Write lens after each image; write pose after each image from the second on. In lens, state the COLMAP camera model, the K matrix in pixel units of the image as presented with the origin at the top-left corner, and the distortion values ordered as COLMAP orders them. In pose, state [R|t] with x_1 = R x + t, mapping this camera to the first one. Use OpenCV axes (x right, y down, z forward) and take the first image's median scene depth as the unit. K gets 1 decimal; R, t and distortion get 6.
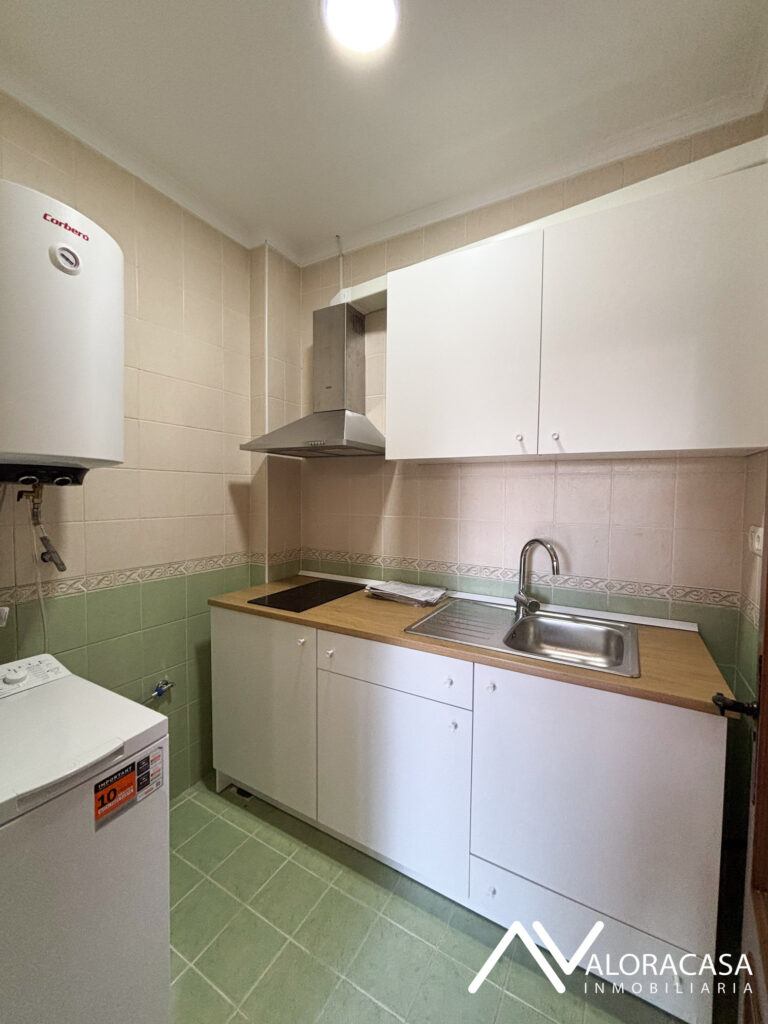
lens RADIAL K [[410.5, 0, 389.4], [0, 410.5, 511.8], [0, 0, 1]] dist [-0.001203, 0.000624]
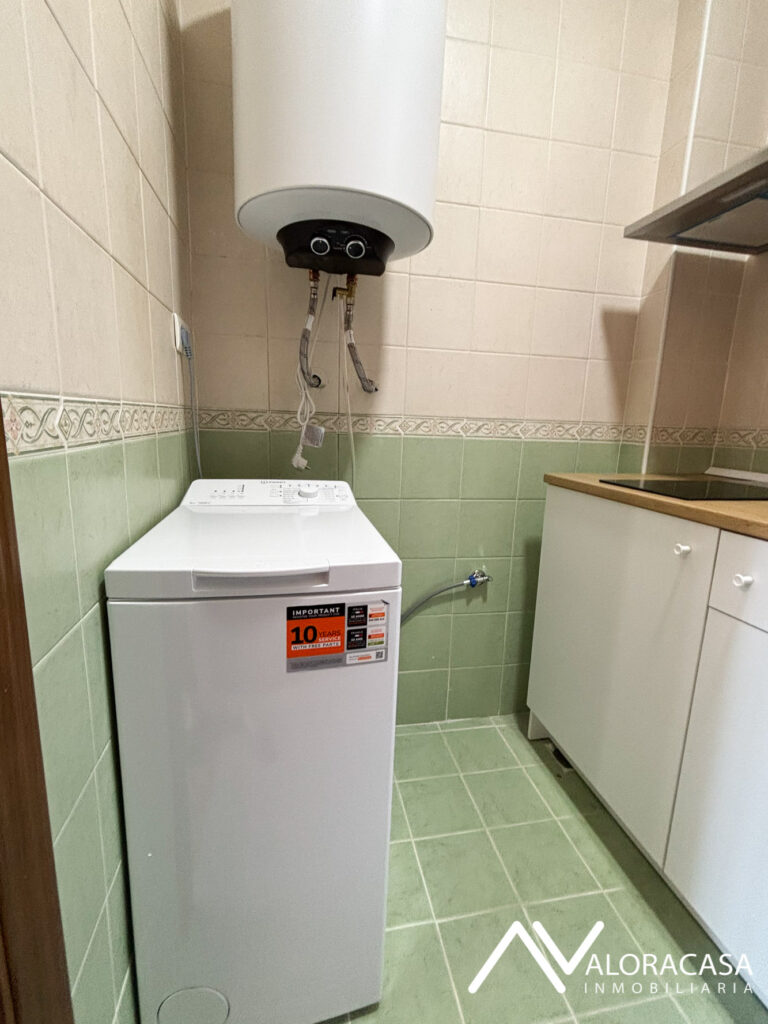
lens RADIAL K [[473.9, 0, 389.8], [0, 473.9, 514.0], [0, 0, 1]] dist [-0.002273, 0.000432]
pose [[0.663253, 0.157444, -0.731647, -0.021798], [-0.061746, 0.985800, 0.156162, 0.164602], [0.745844, -0.058399, 0.663556, 0.266402]]
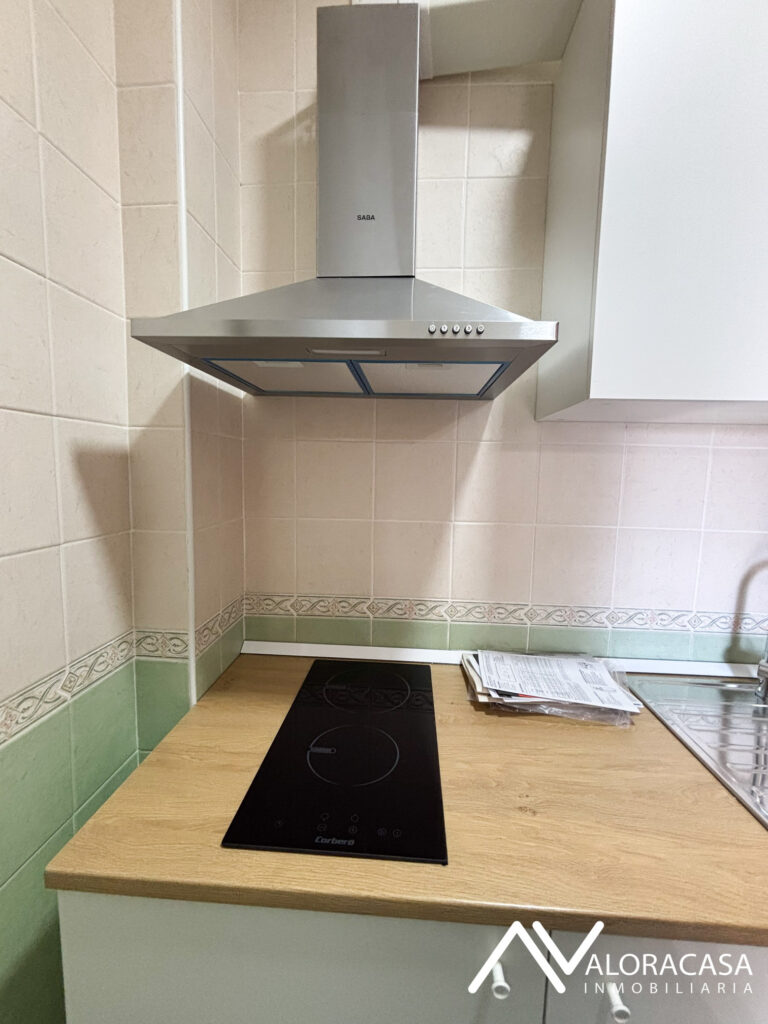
lens RADIAL K [[415.9, 0, 387.4], [0, 415.9, 511.0], [0, 0, 1]] dist [0.001899, 0.000388]
pose [[0.898386, -0.034538, 0.437846, -0.340286], [0.007588, 0.997975, 0.063152, -0.040615], [-0.439141, -0.053412, 0.896829, 0.644311]]
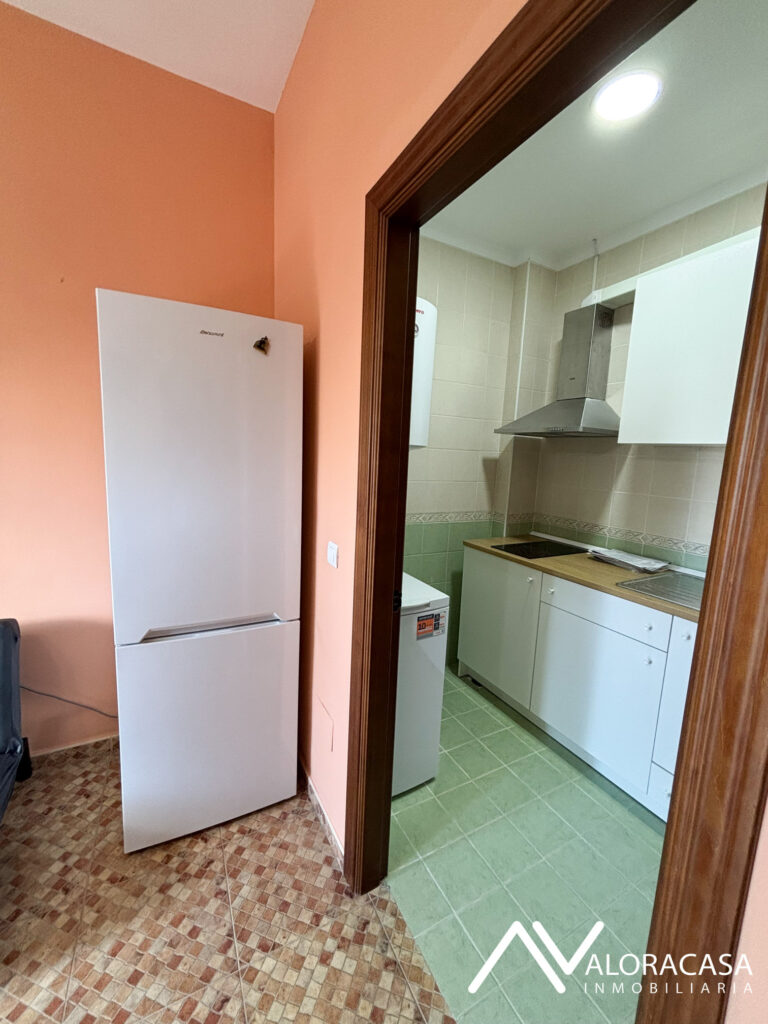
lens RADIAL K [[410.5, 0, 389.4], [0, 410.5, 511.8], [0, 0, 1]] dist [-0.001203, 0.000624]
pose [[0.850860, 0.101889, -0.515419, 0.053689], [-0.061195, 0.993558, 0.095387, -0.004770], [0.521817, -0.049620, 0.851613, -0.309460]]
